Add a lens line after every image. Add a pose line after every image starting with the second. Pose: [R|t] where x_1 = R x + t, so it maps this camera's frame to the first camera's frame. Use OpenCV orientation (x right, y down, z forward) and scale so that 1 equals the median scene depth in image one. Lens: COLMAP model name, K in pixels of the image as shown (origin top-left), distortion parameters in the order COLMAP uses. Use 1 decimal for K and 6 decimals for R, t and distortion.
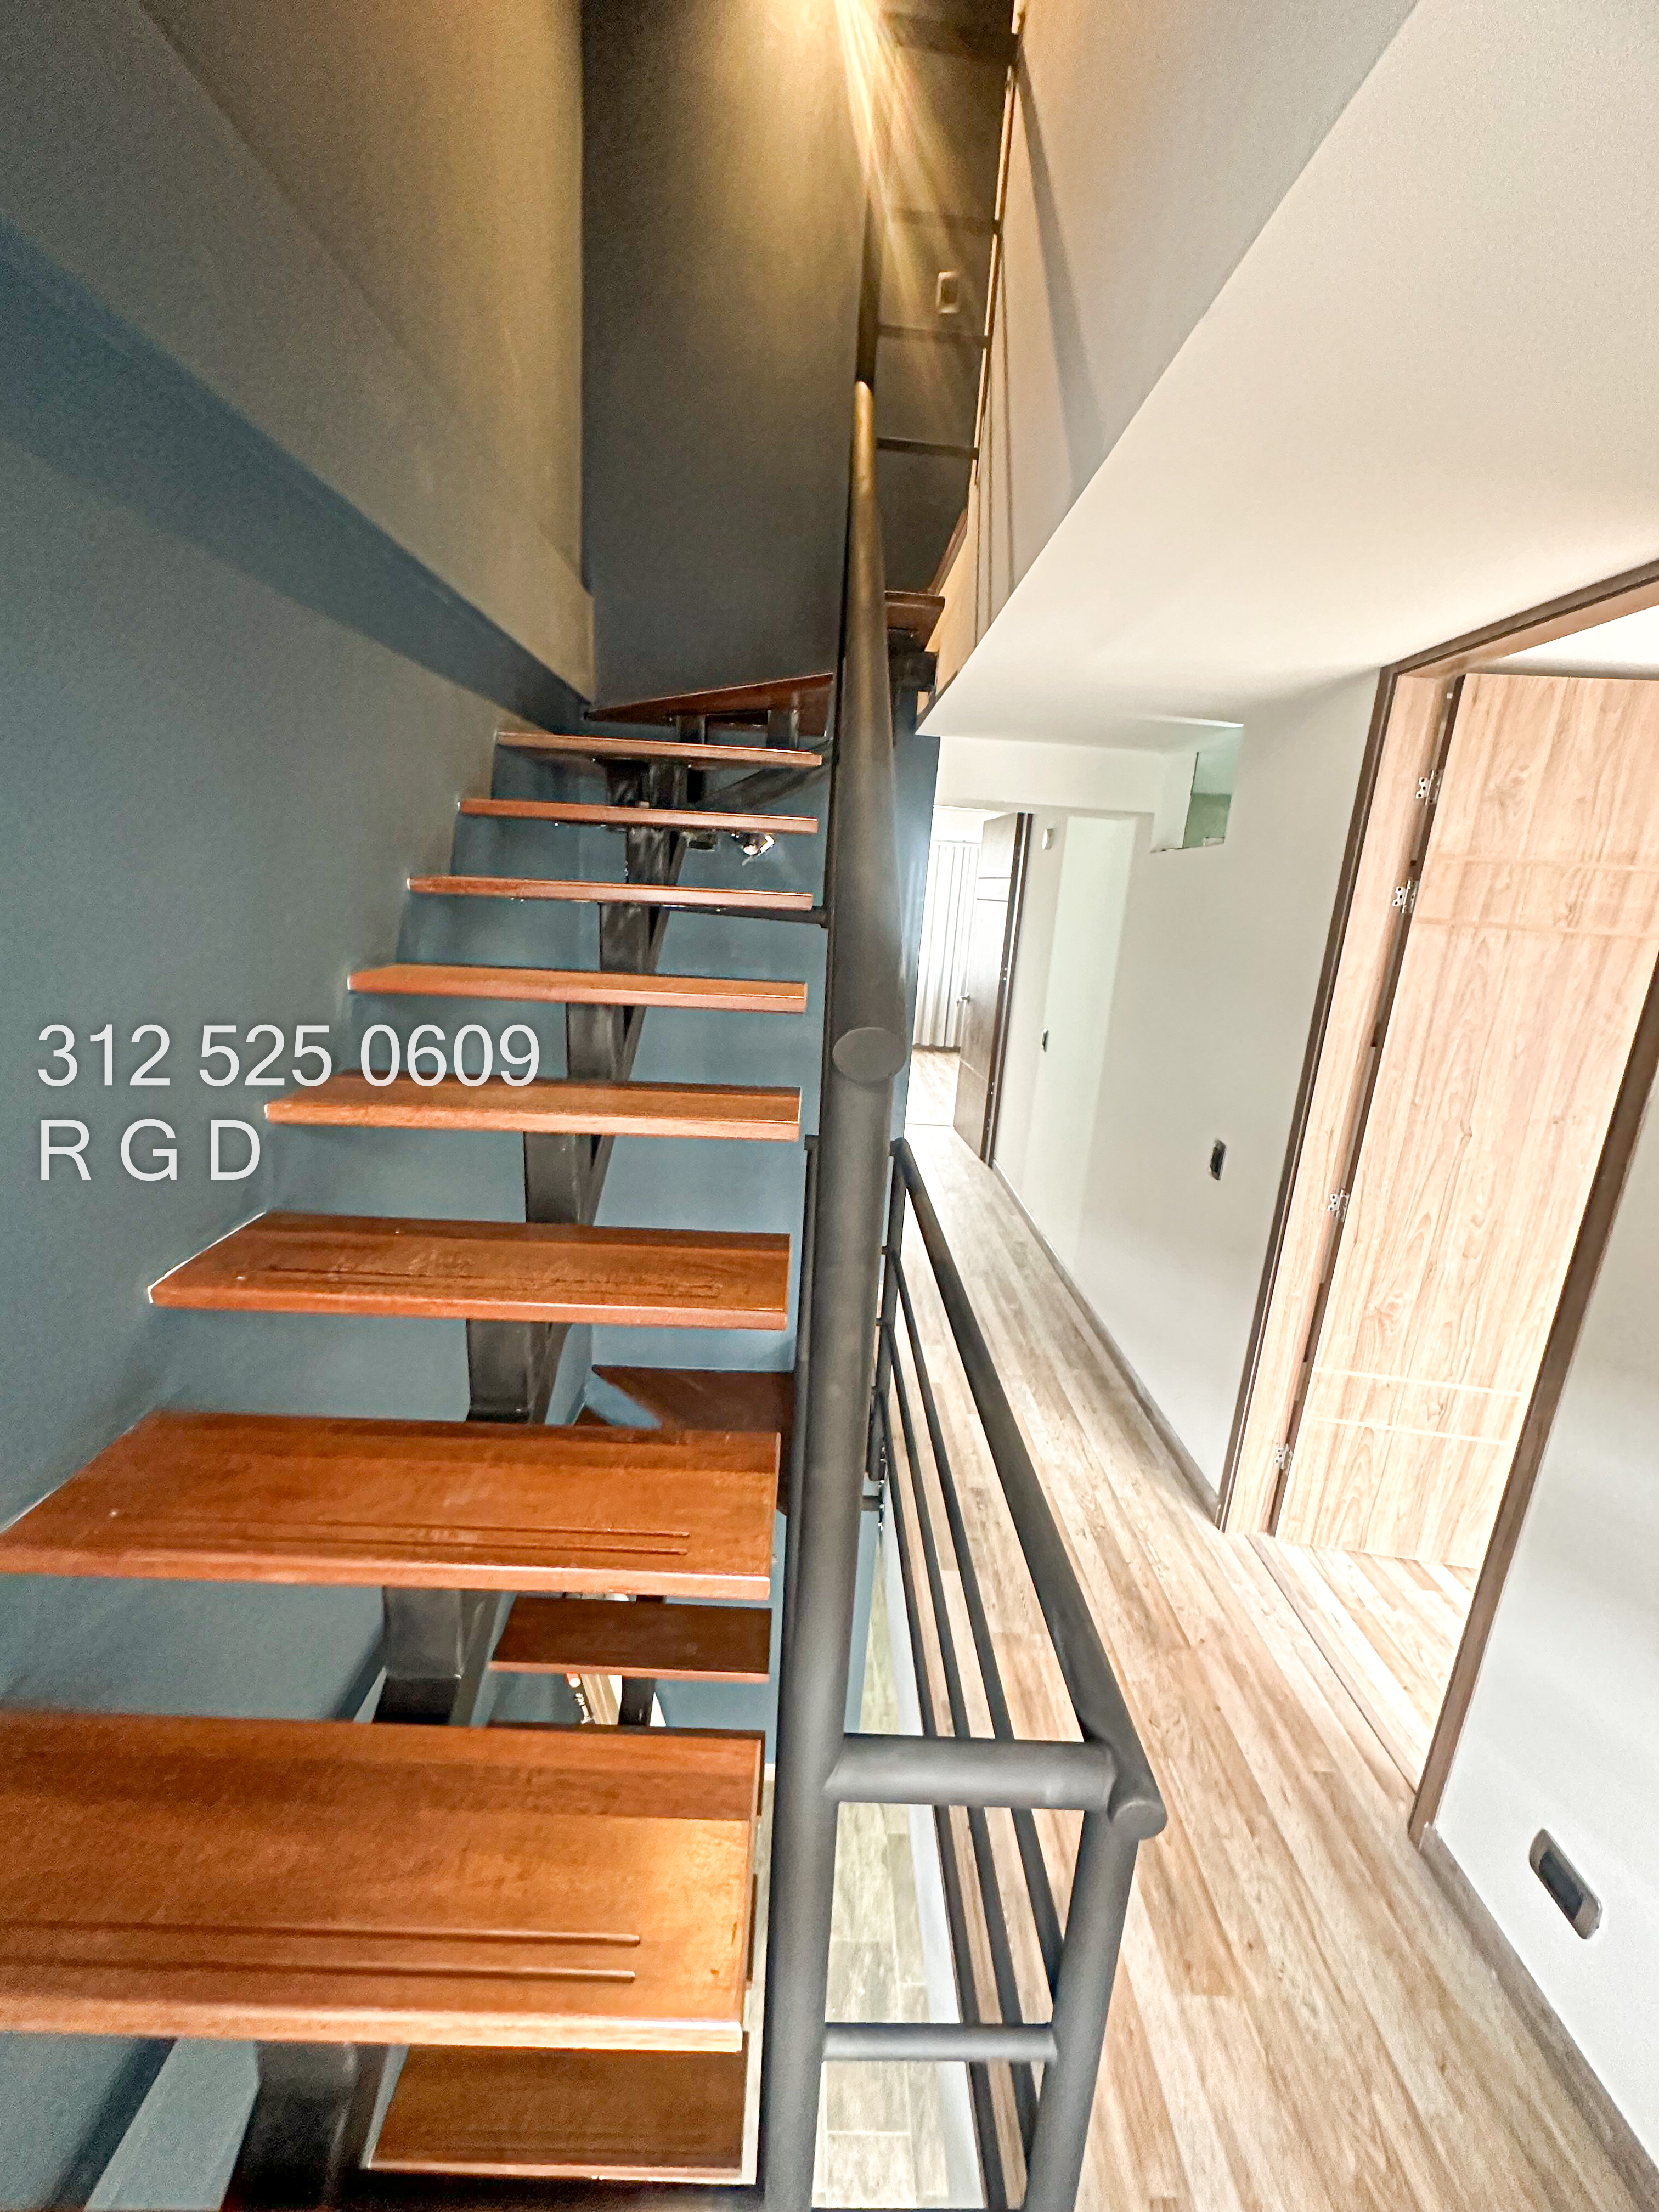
lens RADIAL K [[881.6, 0, 831.5], [0, 881.6, 1107.3], [0, 0, 1]] dist [-0.002394, 0.000389]
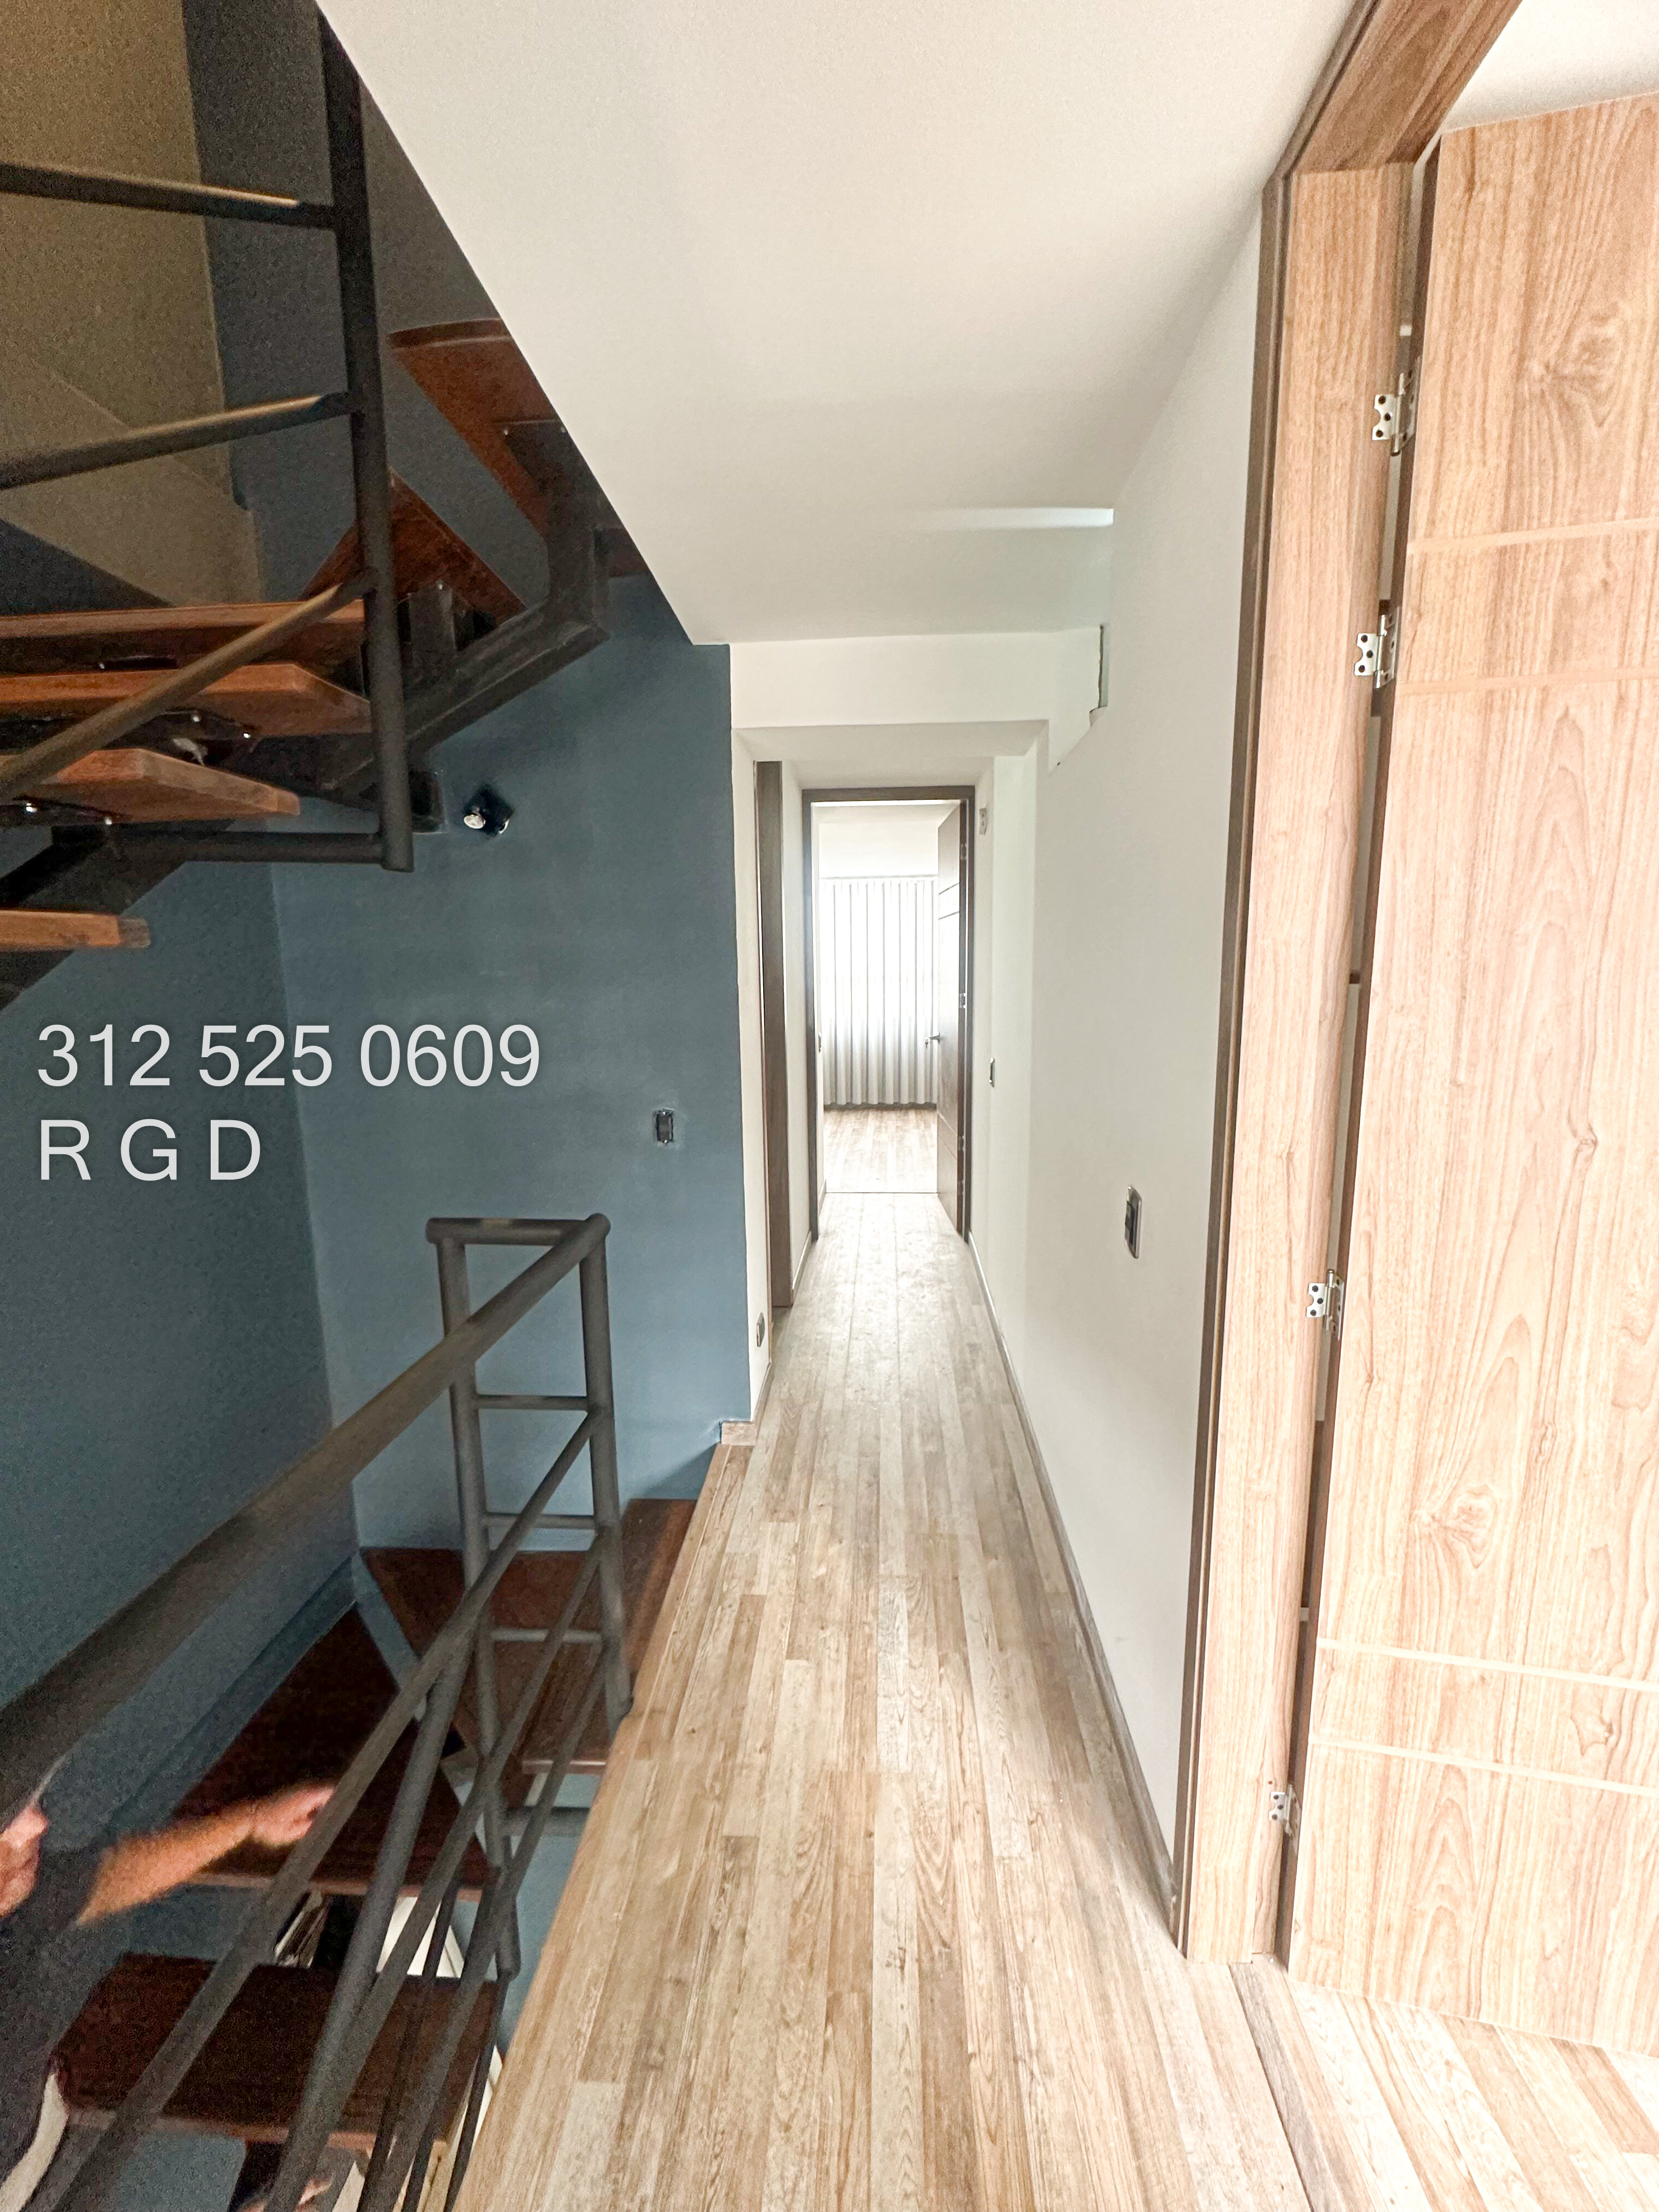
lens RADIAL K [[881.6, 0, 829.4], [0, 881.6, 1107.2], [0, 0, 1]] dist [-0.002394, 0.000389]
pose [[0.993485, -0.066337, -0.092668, 0.351181], [0.057939, 0.994205, -0.090553, 0.029640], [0.098138, 0.084594, 0.991571, 0.473956]]
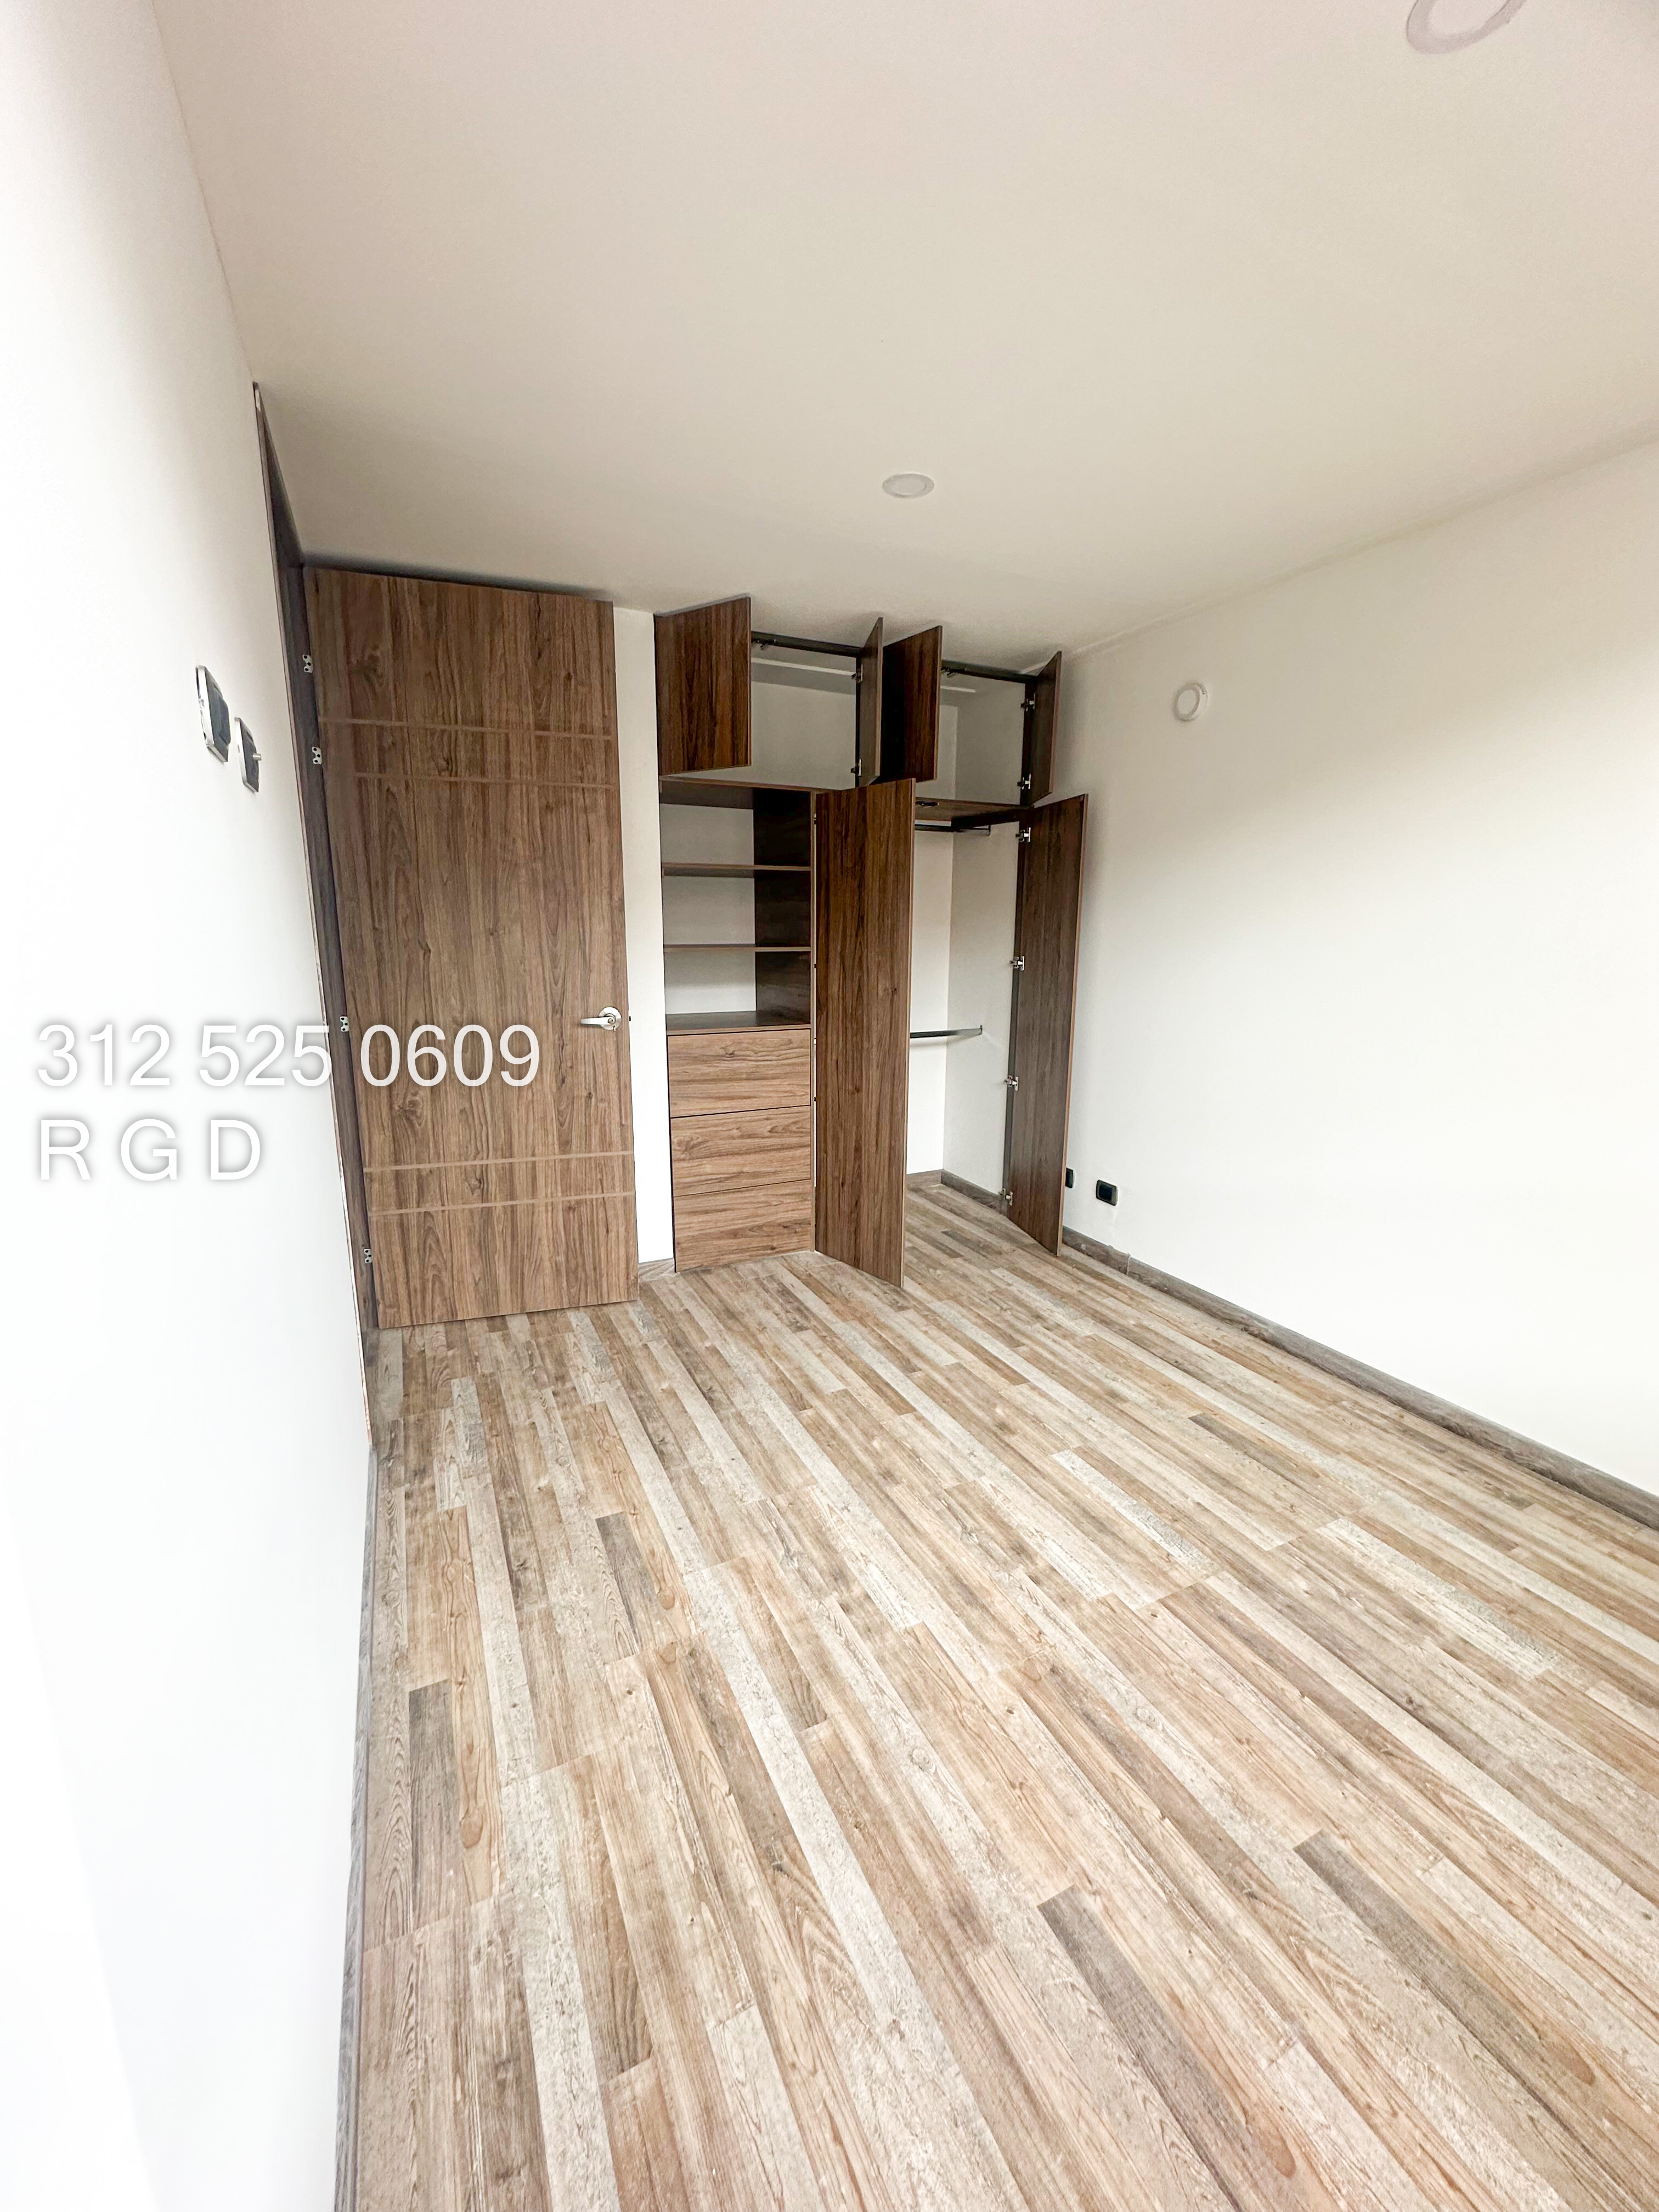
lens RADIAL K [[881.6, 0, 823.8], [0, 881.6, 1103.0], [0, 0, 1]] dist [-0.002394, 0.000389]
pose [[0.904479, -0.145199, 0.401043, 0.661830], [0.154258, 0.987982, 0.009802, 0.300082], [-0.397647, 0.052998, 0.916007, -0.329022]]
